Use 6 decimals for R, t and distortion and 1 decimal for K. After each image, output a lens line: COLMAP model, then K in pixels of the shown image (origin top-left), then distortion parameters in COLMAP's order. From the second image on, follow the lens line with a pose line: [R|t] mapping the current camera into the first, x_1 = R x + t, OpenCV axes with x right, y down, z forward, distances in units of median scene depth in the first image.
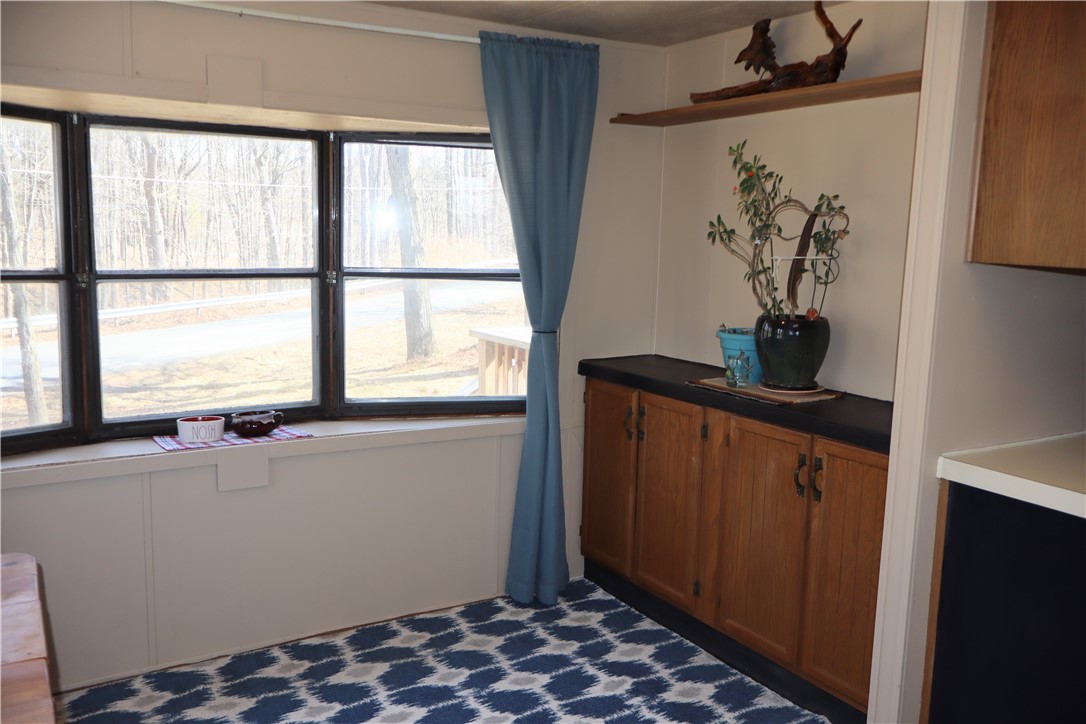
lens RADIAL K [[908.8, 0, 543.9], [0, 908.8, 362.9], [0, 0, 1]] dist [-0.005675, 0.003794]
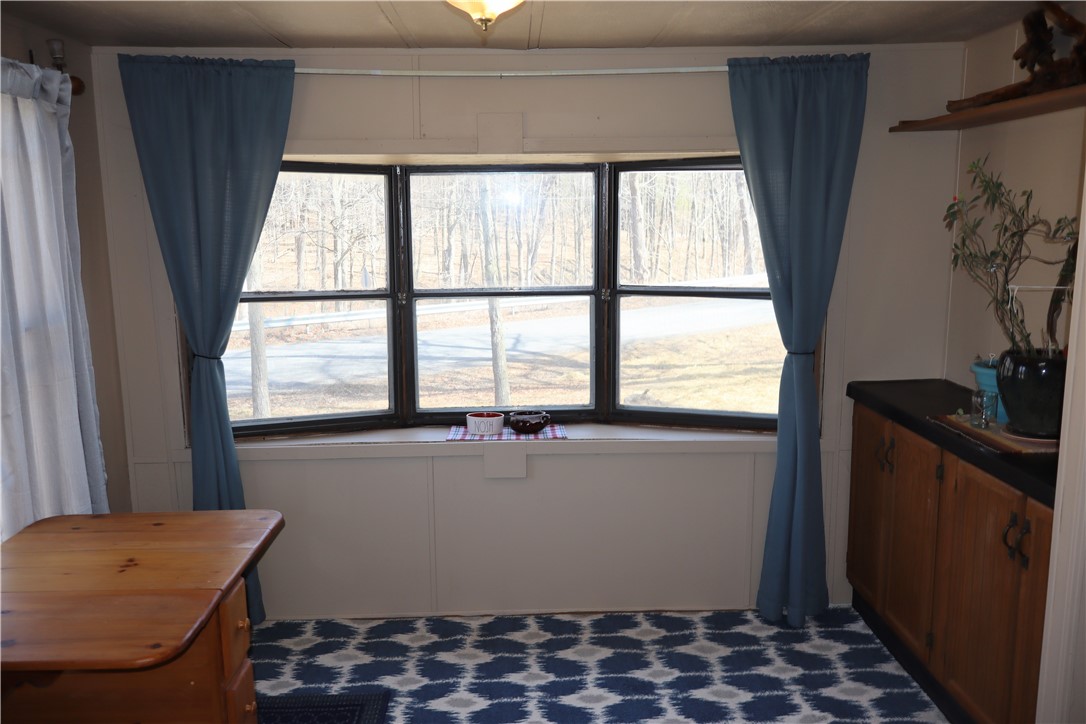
lens RADIAL K [[908.8, 0, 535.8], [0, 908.8, 361.7], [0, 0, 1]] dist [-0.005675, 0.003794]
pose [[0.864275, 0.050445, -0.500483, 0.270428], [-0.040325, 0.998705, 0.031027, -0.046762], [0.501400, -0.006634, 0.865190, 0.002559]]
